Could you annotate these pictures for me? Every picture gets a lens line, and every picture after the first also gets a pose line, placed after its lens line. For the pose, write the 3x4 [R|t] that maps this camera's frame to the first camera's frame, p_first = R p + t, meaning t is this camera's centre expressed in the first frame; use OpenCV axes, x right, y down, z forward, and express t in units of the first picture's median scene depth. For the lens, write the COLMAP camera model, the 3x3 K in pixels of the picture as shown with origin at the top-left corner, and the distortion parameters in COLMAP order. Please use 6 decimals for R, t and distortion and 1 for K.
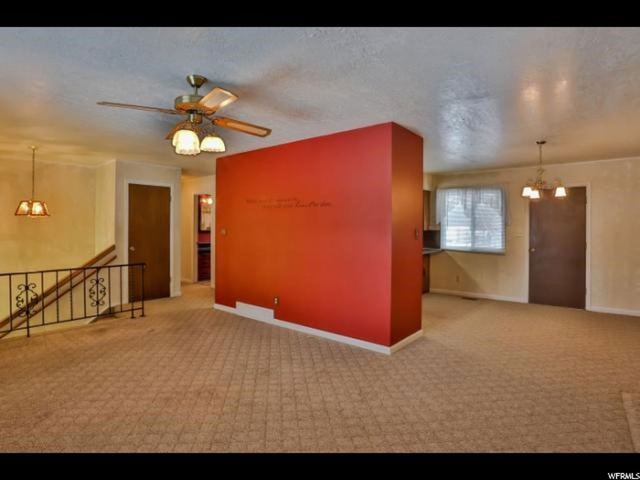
lens RADIAL K [[339.1, 0, 315.9], [0, 339.1, 229.3], [0, 0, 1]] dist [-0.046748, 0.008257]
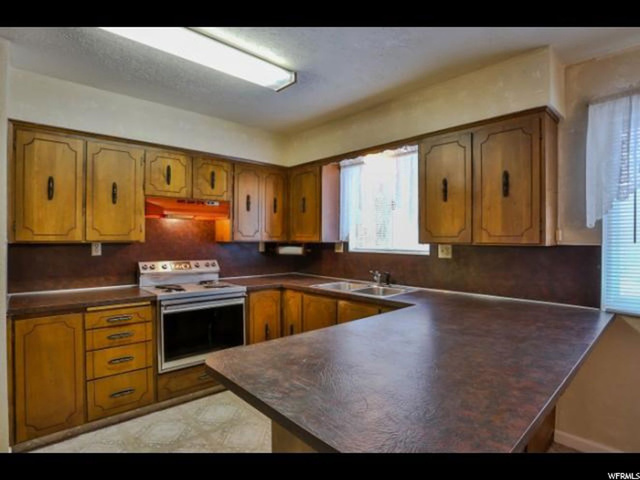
lens RADIAL K [[339.1, 0, 319.5], [0, 339.1, 240.6], [0, 0, 1]] dist [-0.046748, 0.008257]
pose [[0.991595, 0.002374, -0.129361, 0.173612], [-0.001870, 0.999990, 0.004020, -0.002125], [0.129370, -0.003744, 0.991589, 0.724367]]
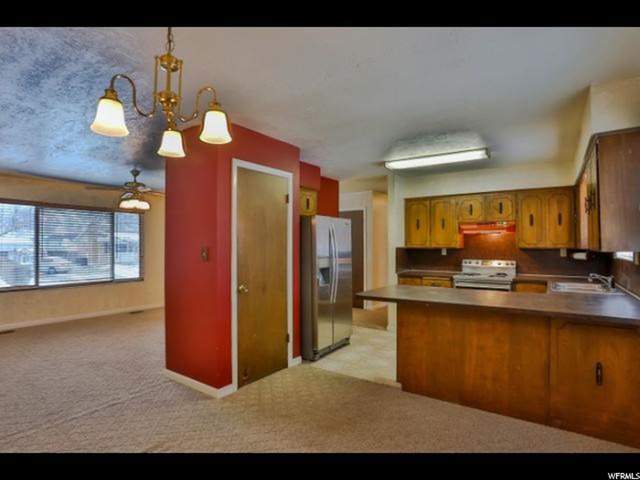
lens RADIAL K [[339.1, 0, 314.3], [0, 339.1, 242.6], [0, 0, 1]] dist [-0.046748, 0.008257]
pose [[0.086174, -0.012734, -0.996199, 0.647793], [-0.001082, 0.999917, -0.012875, -0.000397], [0.996280, 0.002188, 0.086153, 0.711872]]
